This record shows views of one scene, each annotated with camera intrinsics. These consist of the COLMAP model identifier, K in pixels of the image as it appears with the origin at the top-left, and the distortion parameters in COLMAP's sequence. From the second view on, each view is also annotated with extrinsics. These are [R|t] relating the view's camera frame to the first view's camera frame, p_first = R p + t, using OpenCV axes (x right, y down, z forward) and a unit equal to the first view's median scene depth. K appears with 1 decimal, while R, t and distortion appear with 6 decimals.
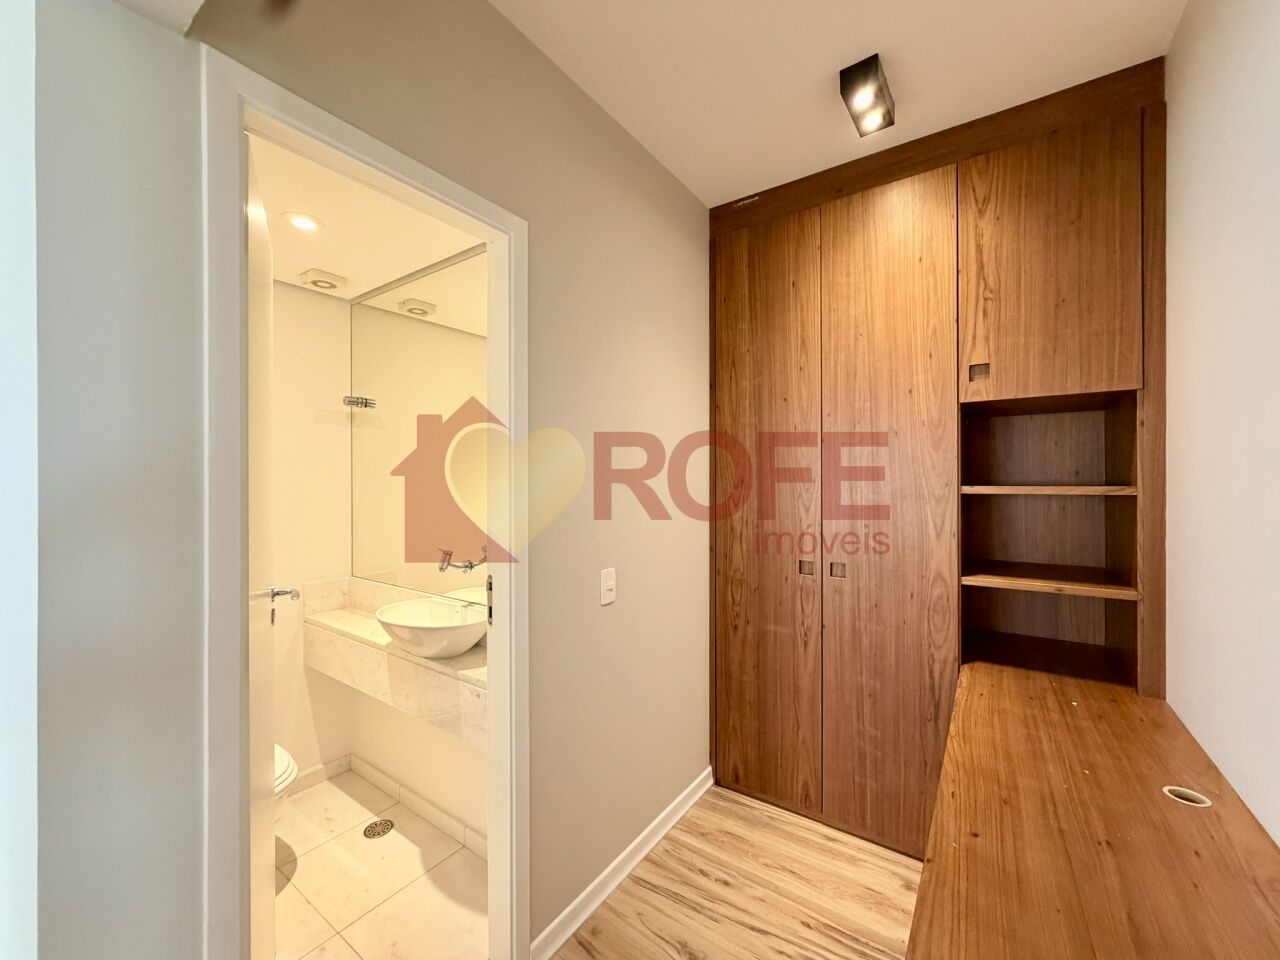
lens RADIAL K [[509.0, 0, 633.8], [0, 509.0, 484.0], [0, 0, 1]] dist [-0.002602, 0.000937]
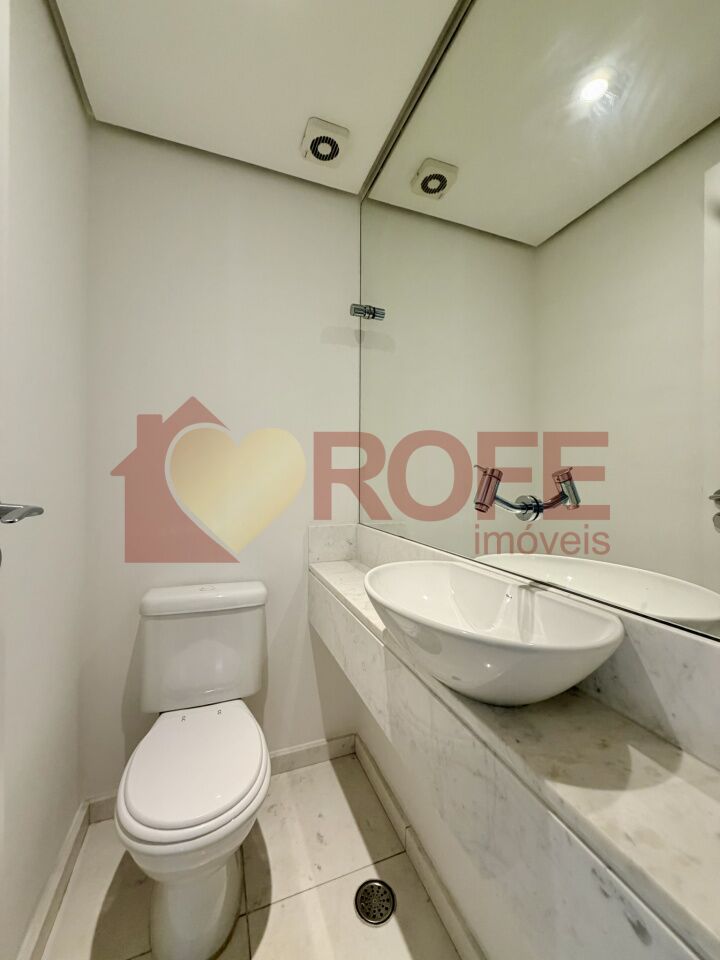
lens RADIAL K [[381.7, 0, 358.8], [0, 381.7, 481.2], [0, 0, 1]] dist [-0.002602, 0.000937]
pose [[0.834014, 0.009072, -0.551669, -0.247487], [-0.006140, 0.999955, 0.007163, 0.128457], [0.551709, -0.002586, 0.834032, 0.567802]]
